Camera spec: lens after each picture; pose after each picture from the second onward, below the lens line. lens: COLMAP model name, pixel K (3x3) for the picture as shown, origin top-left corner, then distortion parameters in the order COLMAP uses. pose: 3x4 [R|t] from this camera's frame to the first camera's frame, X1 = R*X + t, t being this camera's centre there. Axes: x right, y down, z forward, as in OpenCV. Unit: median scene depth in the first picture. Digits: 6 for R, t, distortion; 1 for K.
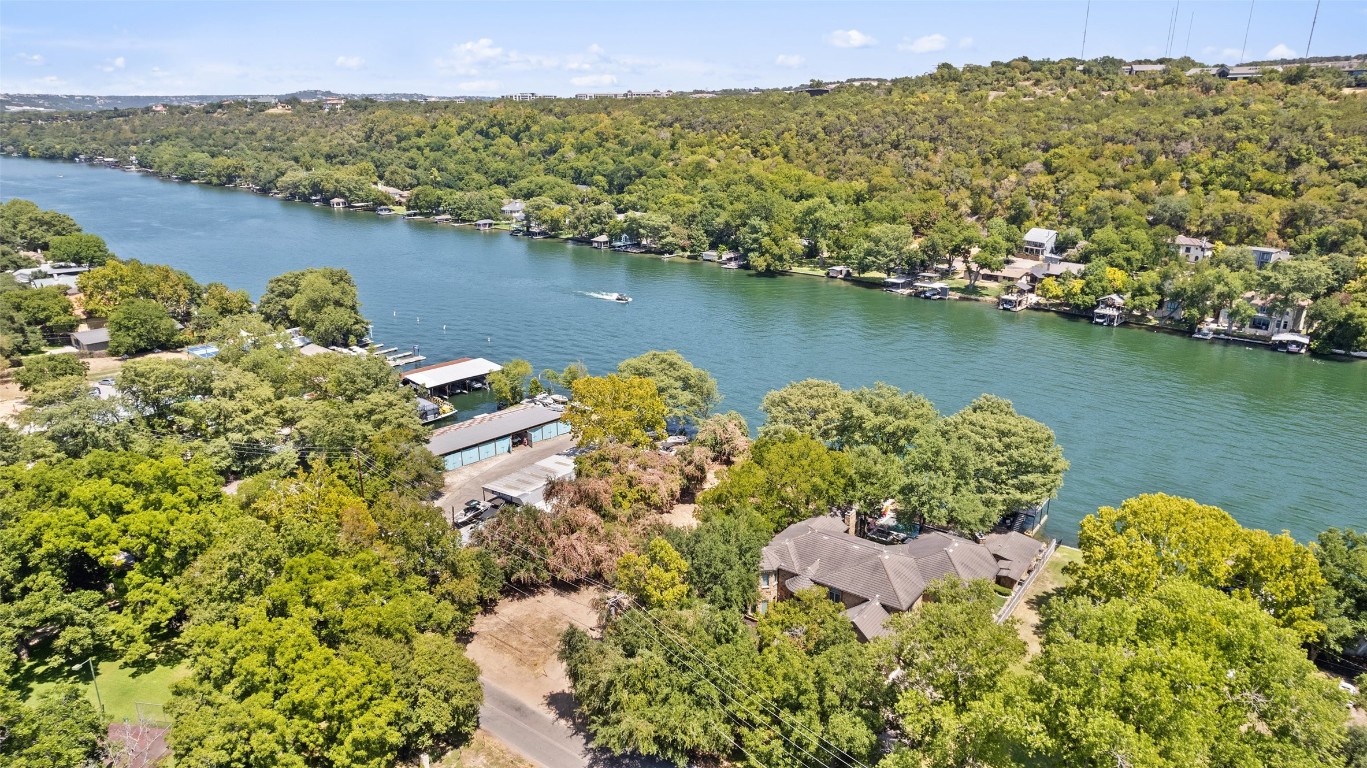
lens RADIAL K [[875.3, 0, 683.2], [0, 875.3, 388.4], [0, 0, 1]] dist [-0.076773, 0.068363]
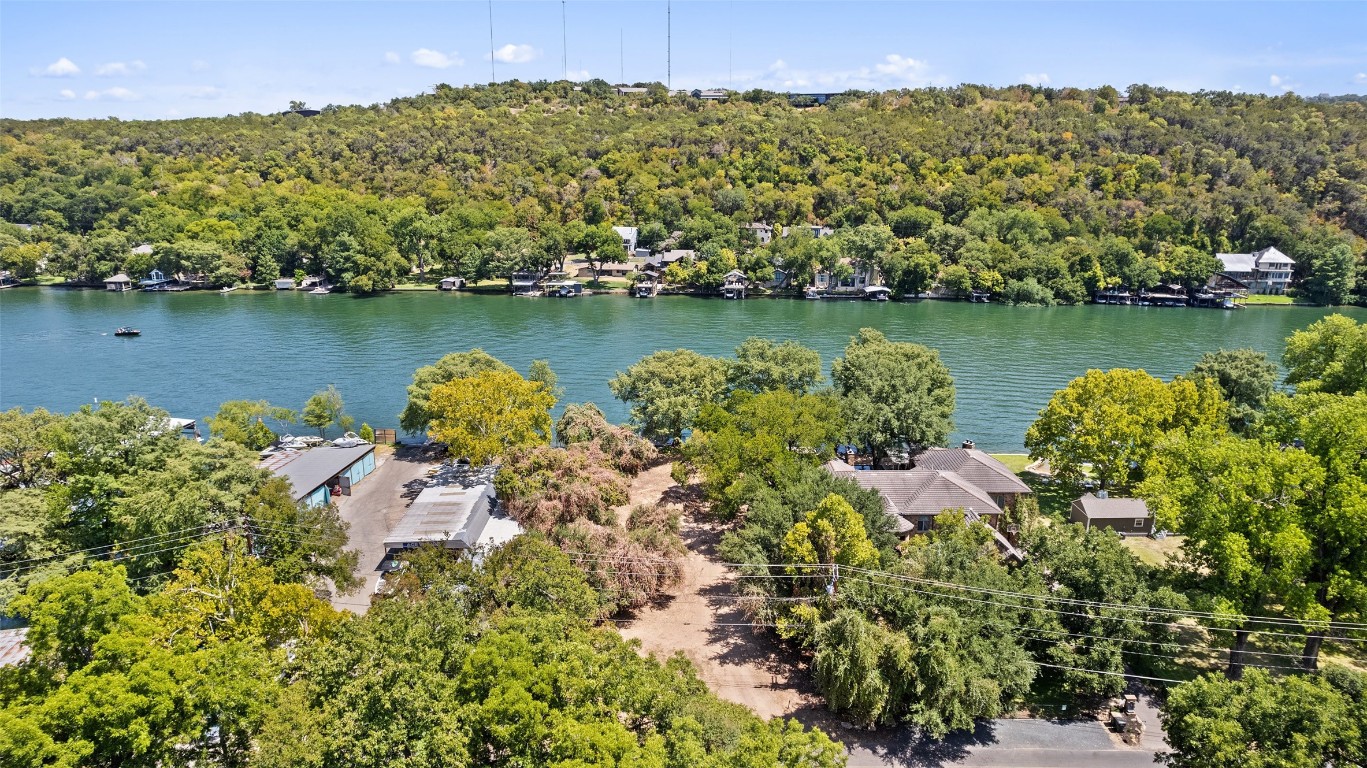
lens RADIAL K [[875.3, 0, 686.2], [0, 875.3, 384.3], [0, 0, 1]] dist [-0.076773, 0.068363]
pose [[0.803378, -0.154145, 0.575172, -0.187518], [0.182338, 0.983196, 0.008812, 0.010679], [-0.566865, 0.097796, 0.817985, 0.119210]]
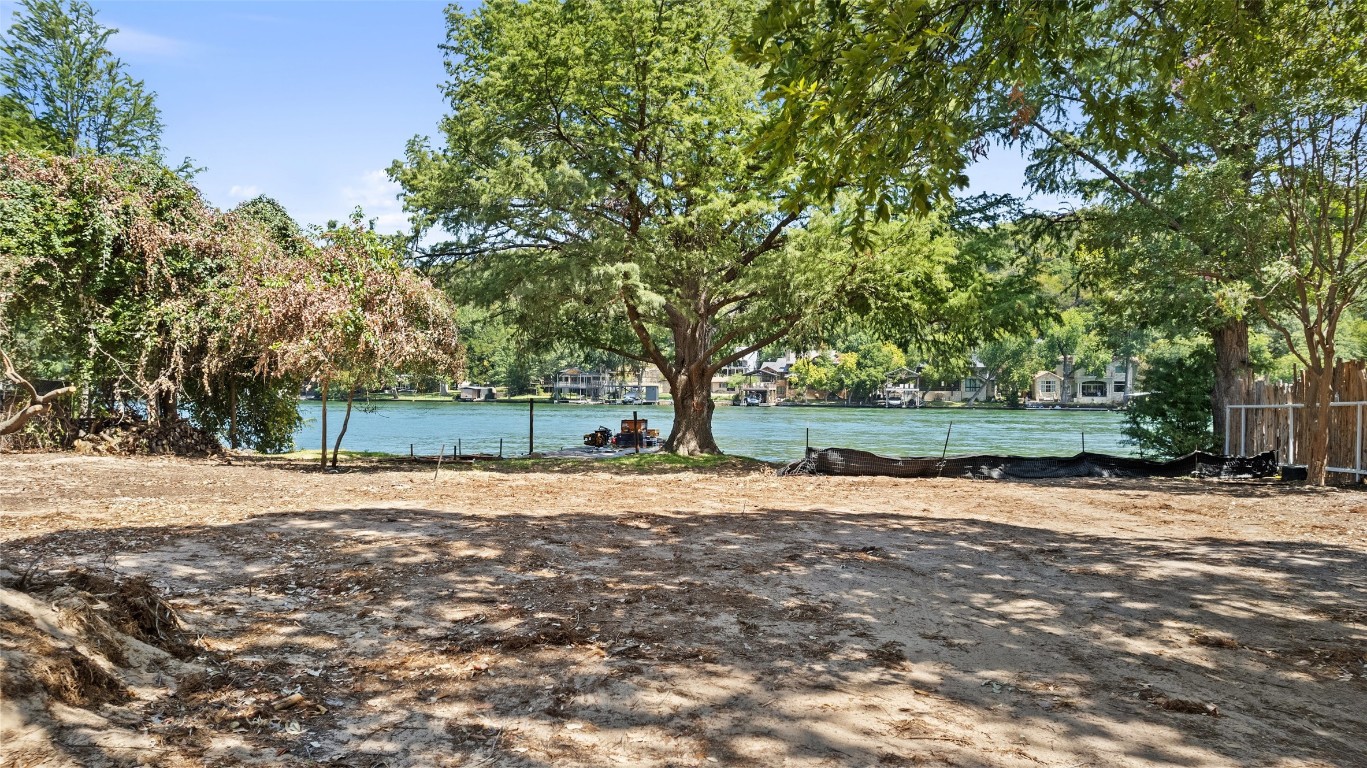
lens RADIAL K [[875.3, 0, 680.4], [0, 875.3, 386.5], [0, 0, 1]] dist [-0.076773, 0.068363]
pose [[0.895740, 0.007147, 0.444520, 0.033687], [0.131069, 0.951185, -0.279405, 0.064757], [-0.424818, 0.308537, 0.851078, 0.432797]]
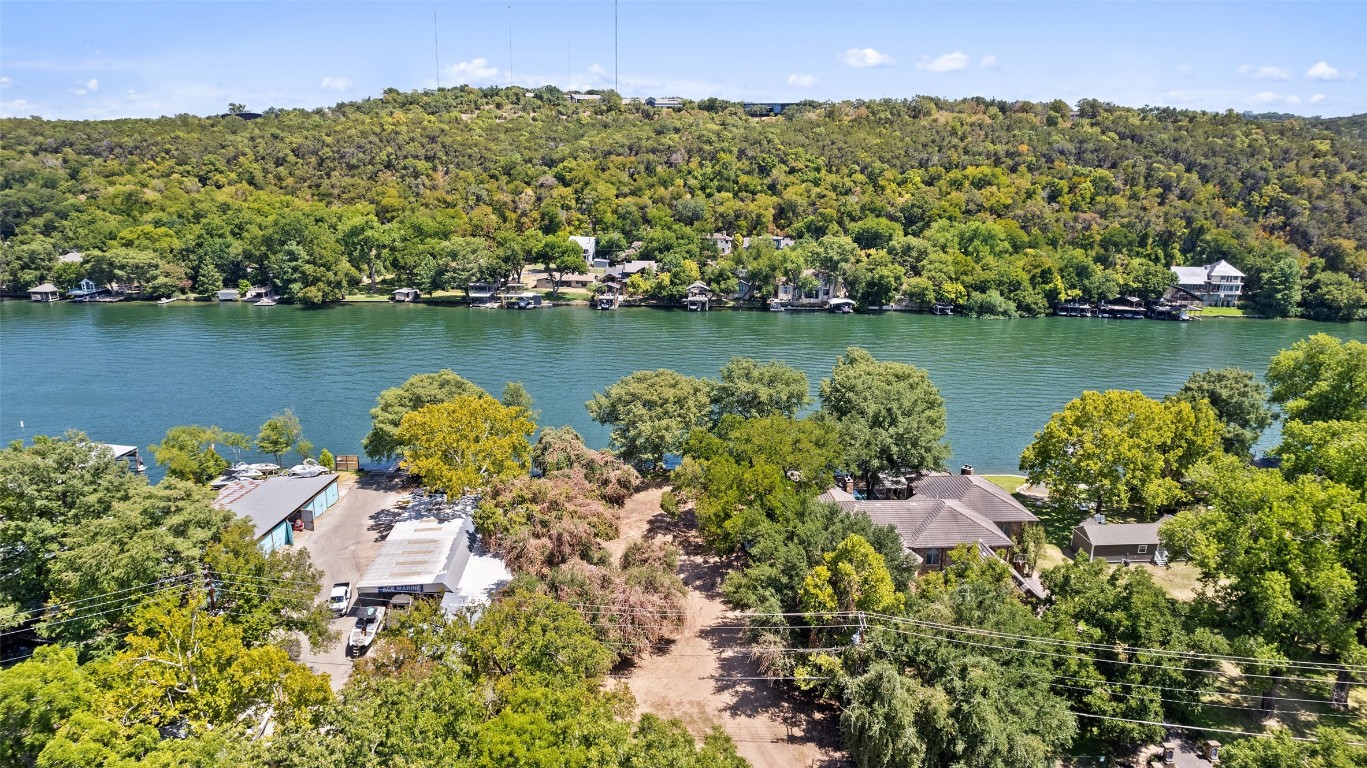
lens RADIAL K [[875.3, 0, 686.9], [0, 875.3, 384.4], [0, 0, 1]] dist [-0.076773, 0.068363]
pose [[0.765698, -0.153167, 0.624697, -0.189250], [0.186398, 0.982396, 0.012400, 0.000300], [-0.615600, 0.106948, 0.780768, 0.144224]]
